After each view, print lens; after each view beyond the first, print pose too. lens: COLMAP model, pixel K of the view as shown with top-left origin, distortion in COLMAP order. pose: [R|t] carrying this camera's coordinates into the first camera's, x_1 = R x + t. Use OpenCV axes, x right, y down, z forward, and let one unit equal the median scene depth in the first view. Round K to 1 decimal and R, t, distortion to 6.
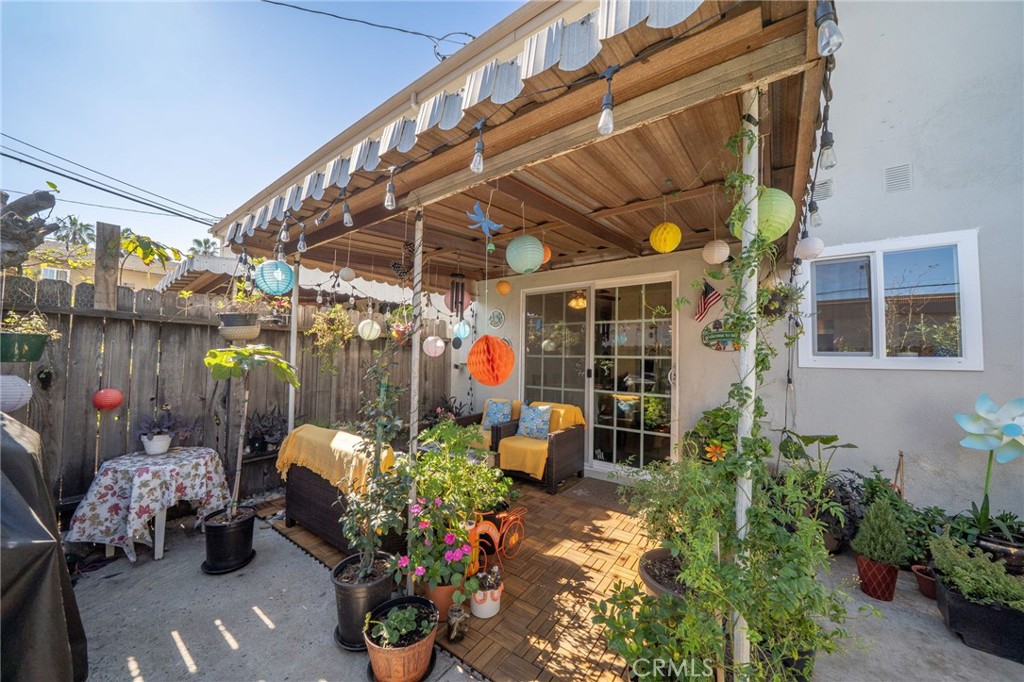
lens RADIAL K [[358.1, 0, 512.5], [0, 358.1, 345.6], [0, 0, 1]] dist [-0.019167, 0.000018]
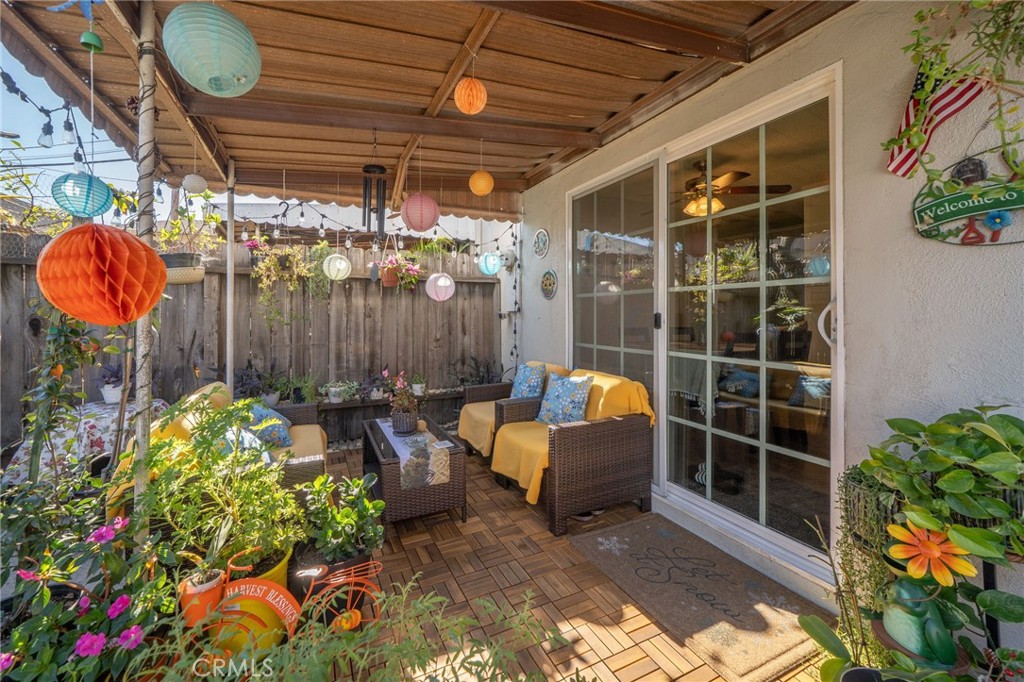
lens RADIAL K [[404.9, 0, 491.7], [0, 404.9, 309.5], [0, 0, 1]] dist [-0.000062, 0.000026]
pose [[0.869926, -0.023970, -0.492600, 0.312643], [0.033850, 0.999365, 0.011150, 0.047580], [0.492019, -0.026374, 0.870185, 0.366131]]
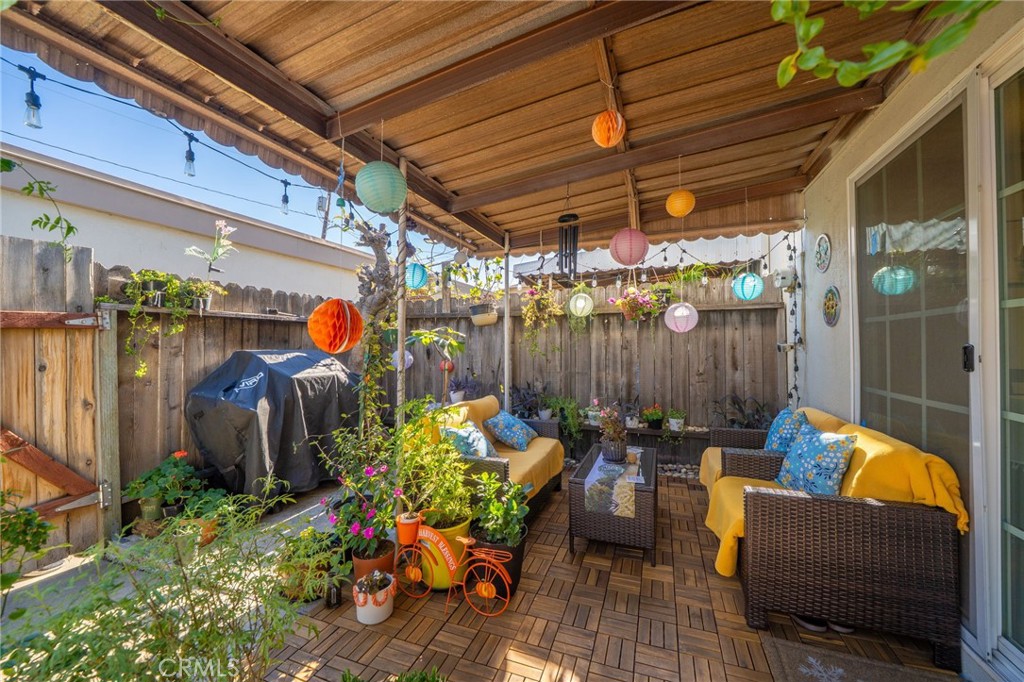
lens RADIAL K [[387.2, 0, 511.4], [0, 387.2, 337.9], [0, 0, 1]] dist [-0.009417, 0.000057]
pose [[0.259660, -0.038452, -0.964934, 0.461059], [0.040873, 0.998749, -0.028800, 0.055146], [0.964835, -0.031962, 0.260907, 0.540751]]
